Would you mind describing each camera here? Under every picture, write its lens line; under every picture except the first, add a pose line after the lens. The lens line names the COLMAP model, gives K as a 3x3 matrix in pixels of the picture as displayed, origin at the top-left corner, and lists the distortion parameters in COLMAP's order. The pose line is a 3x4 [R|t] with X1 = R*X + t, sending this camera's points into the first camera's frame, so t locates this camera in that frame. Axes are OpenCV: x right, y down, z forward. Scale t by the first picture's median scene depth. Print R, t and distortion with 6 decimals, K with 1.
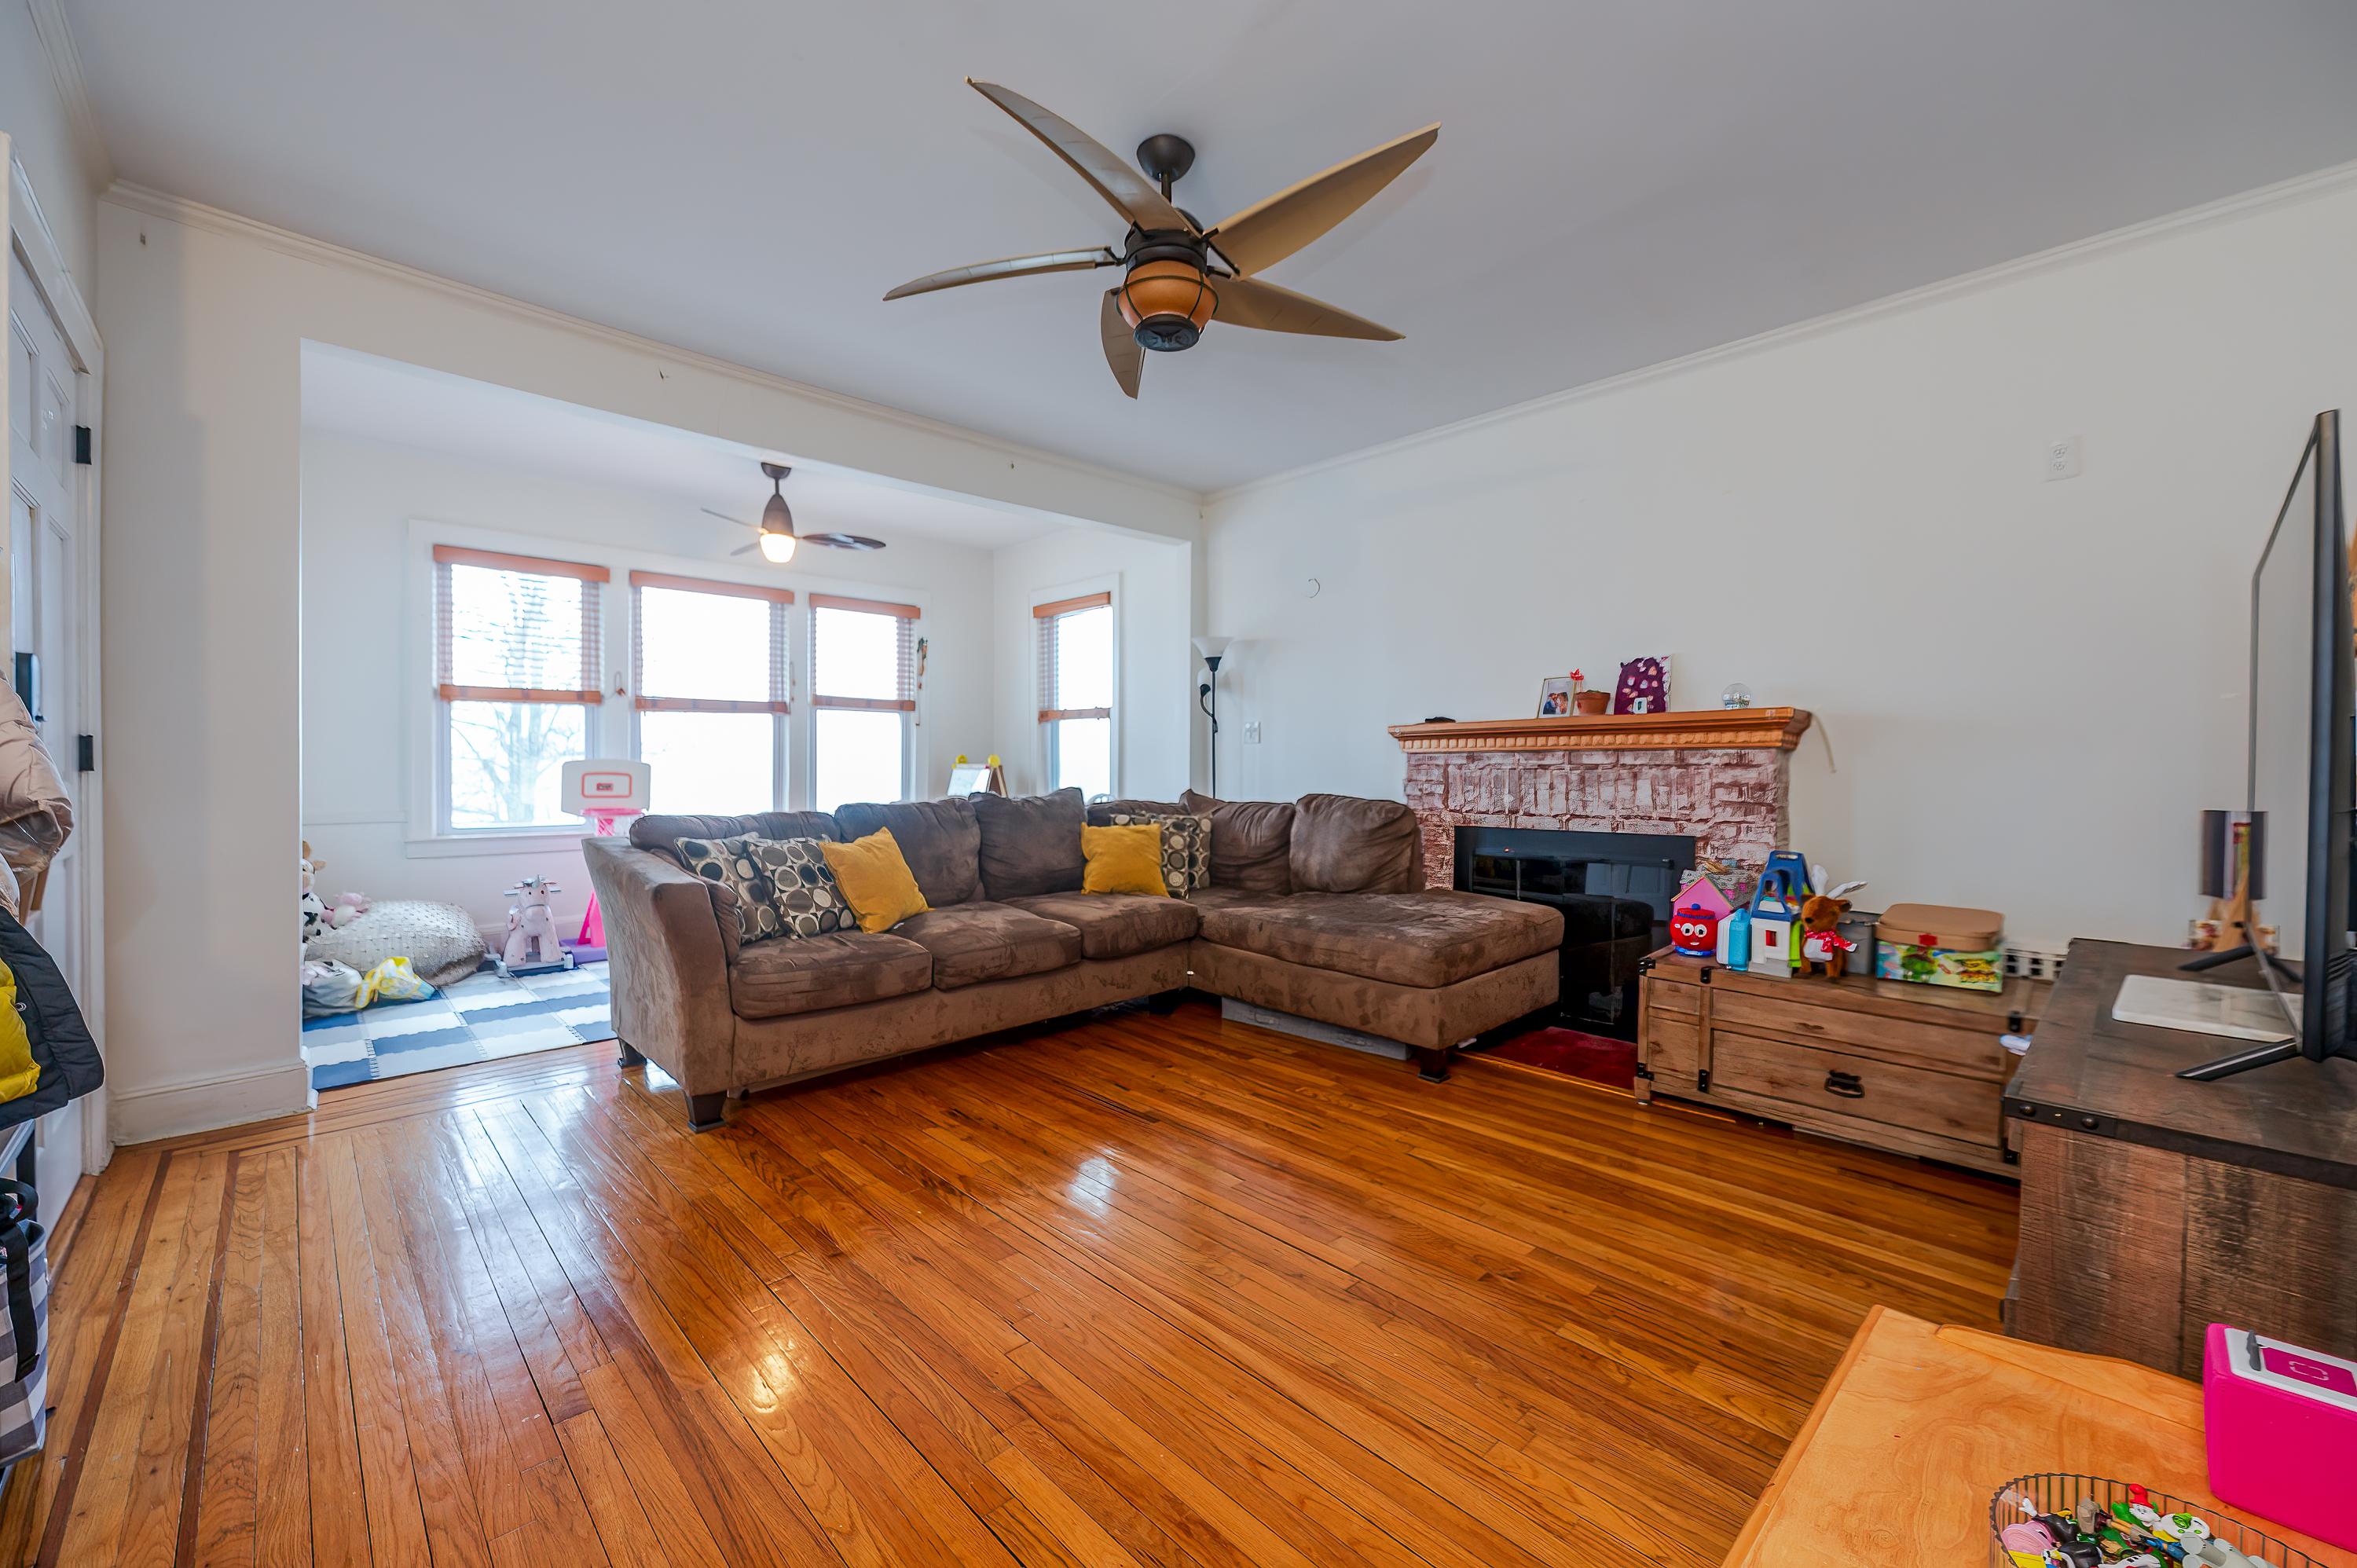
lens RADIAL K [[936.1, 0, 1196.5], [0, 936.1, 780.1], [0, 0, 1]] dist [0.000131, 0.000102]
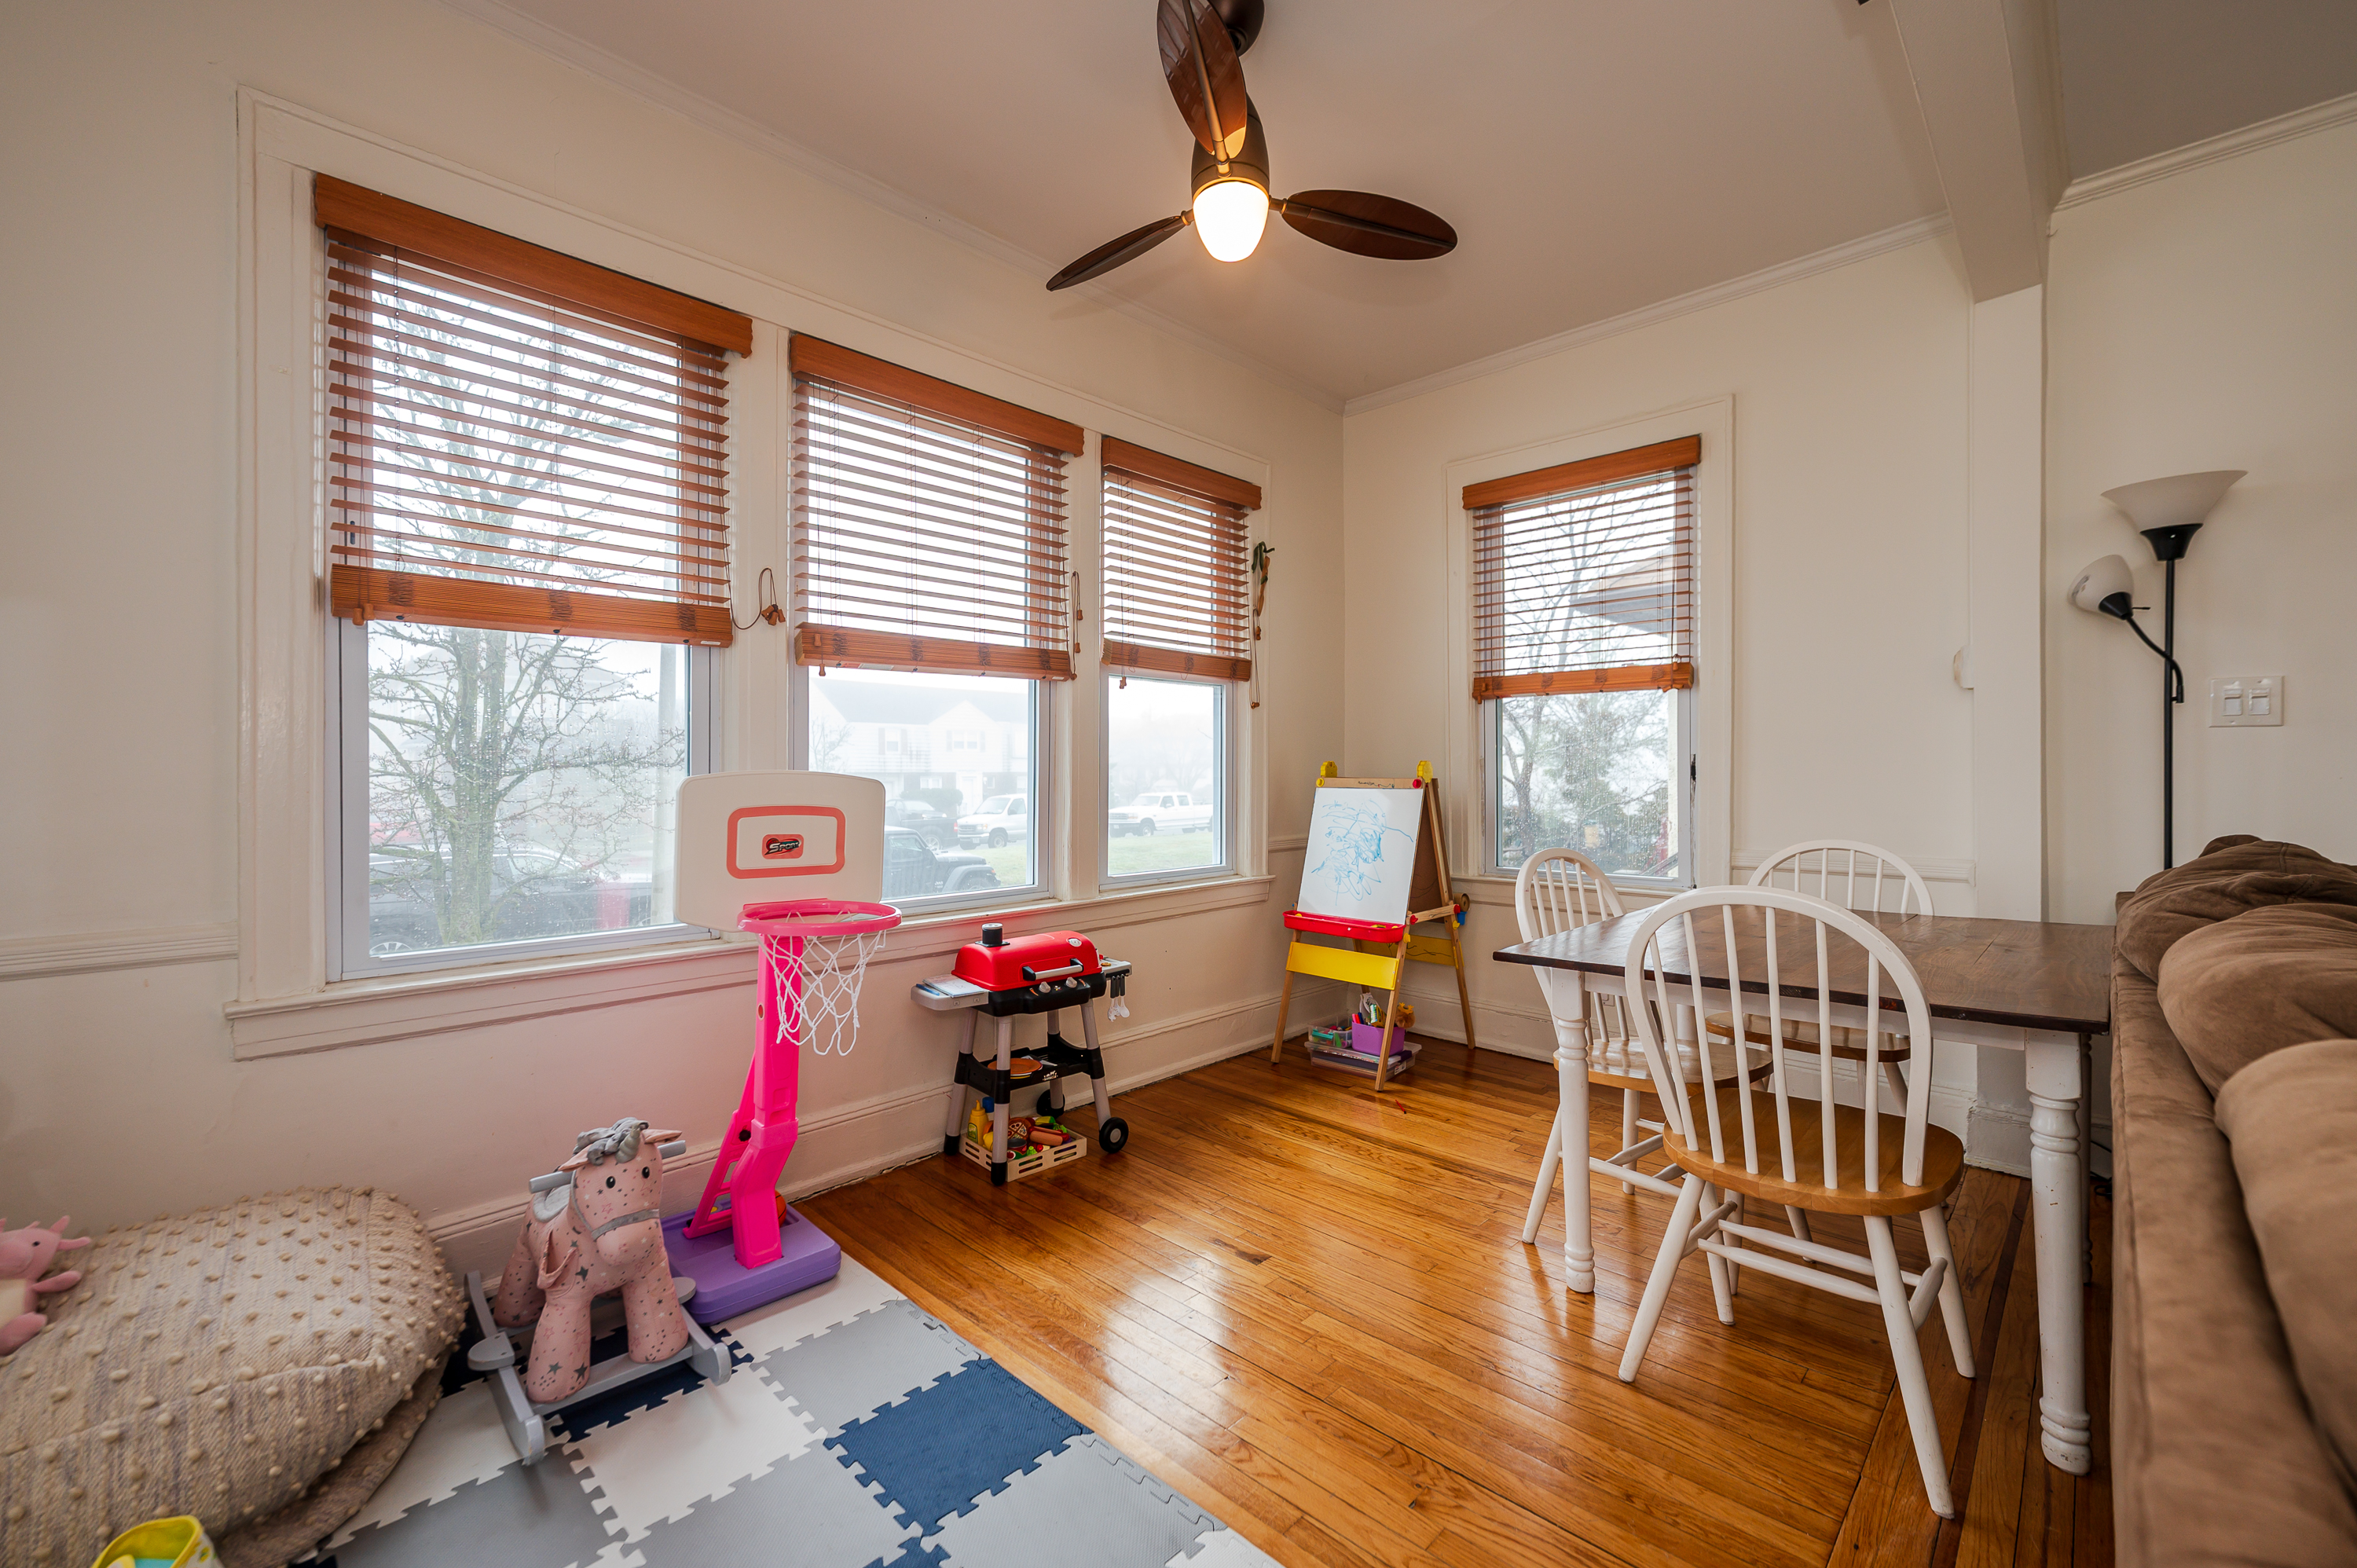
lens RADIAL K [[964.4, 0, 1180.3], [0, 964.4, 777.2], [0, 0, 1]] dist [-0.002340, -0.000270]
pose [[0.999576, -0.006861, 0.028306, -0.589142], [0.007266, 0.999872, -0.014220, -0.016590], [-0.028205, 0.014419, 0.999498, 0.741292]]
